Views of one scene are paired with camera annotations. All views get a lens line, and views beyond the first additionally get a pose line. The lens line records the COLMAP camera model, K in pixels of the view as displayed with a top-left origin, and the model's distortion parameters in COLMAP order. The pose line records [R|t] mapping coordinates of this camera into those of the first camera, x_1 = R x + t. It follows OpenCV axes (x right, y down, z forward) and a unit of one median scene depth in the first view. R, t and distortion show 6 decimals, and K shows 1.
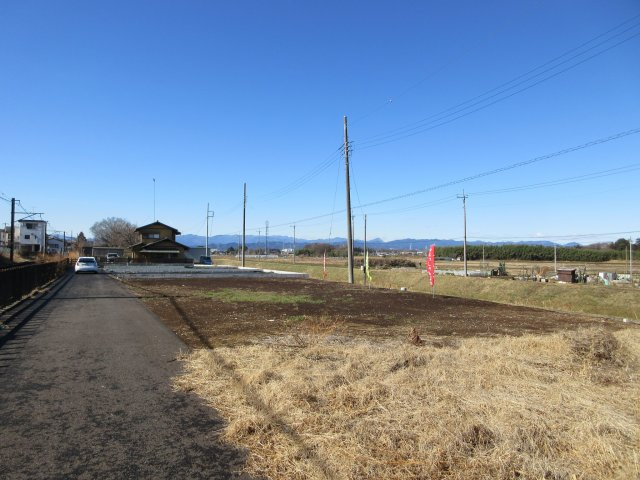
lens RADIAL K [[478.7, 0, 321.7], [0, 478.7, 237.4], [0, 0, 1]] dist [0.006063, 0.007111]
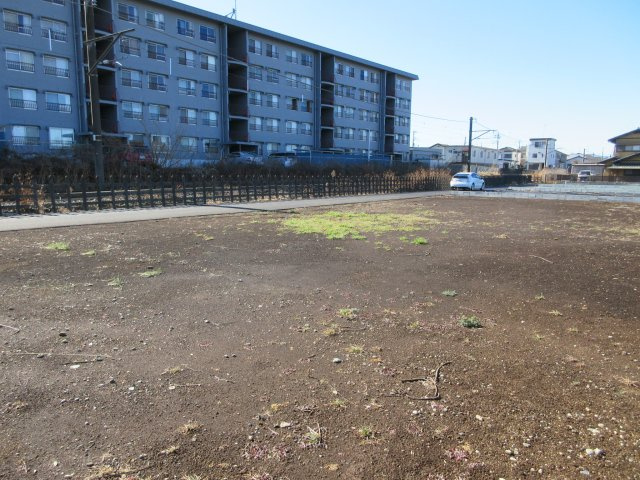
lens RADIAL K [[478.7, 0, 321.0], [0, 478.7, 239.3], [0, 0, 1]] dist [0.006063, 0.007111]
pose [[0.485504, 0.120338, -0.865913, 0.110124], [0.027703, 0.987866, 0.152818, 0.010904], [0.873795, -0.098182, 0.476279, 0.162340]]
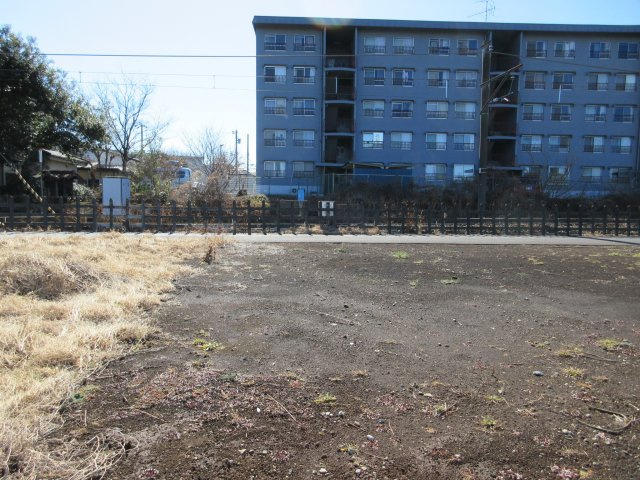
lens RADIAL K [[478.7, 0, 314.1], [0, 478.7, 240.6], [0, 0, 1]] dist [0.006063, 0.007111]
pose [[-0.304259, 0.067256, -0.950212, 0.120105], [0.017228, 0.997730, 0.065103, 0.014465], [0.952434, 0.003438, -0.304727, 0.179620]]
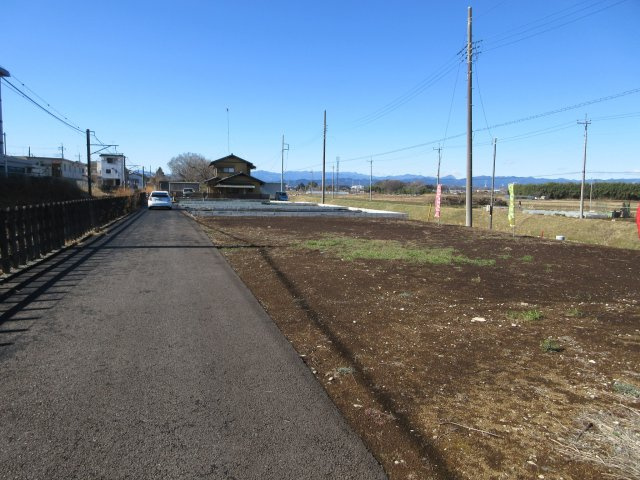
lens RADIAL K [[478.7, 0, 322.3], [0, 478.7, 241.3], [0, 0, 1]] dist [0.006063, 0.007111]
pose [[0.989839, 0.023512, -0.140233, -0.030552], [-0.003761, 0.990218, 0.139475, 0.003954], [0.142140, -0.137530, 0.980246, 0.077687]]
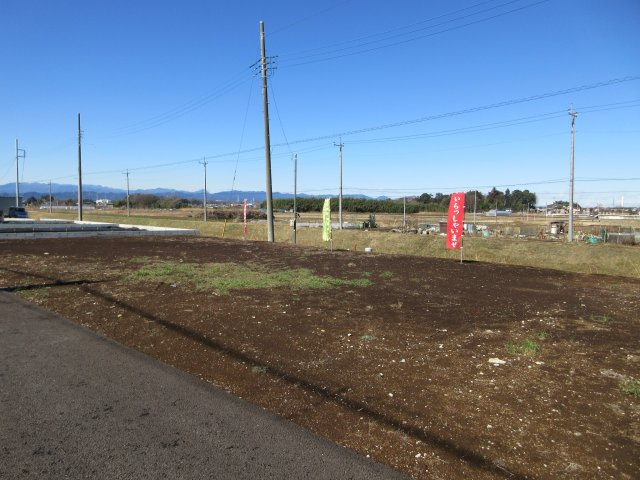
lens RADIAL K [[478.7, 0, 322.8], [0, 478.7, 238.2], [0, 0, 1]] dist [0.006063, 0.007111]
pose [[0.936203, -0.019648, 0.350911, -0.060275], [-0.016191, 0.994965, 0.098906, 0.004418], [-0.351088, -0.098278, 0.931171, 0.104209]]
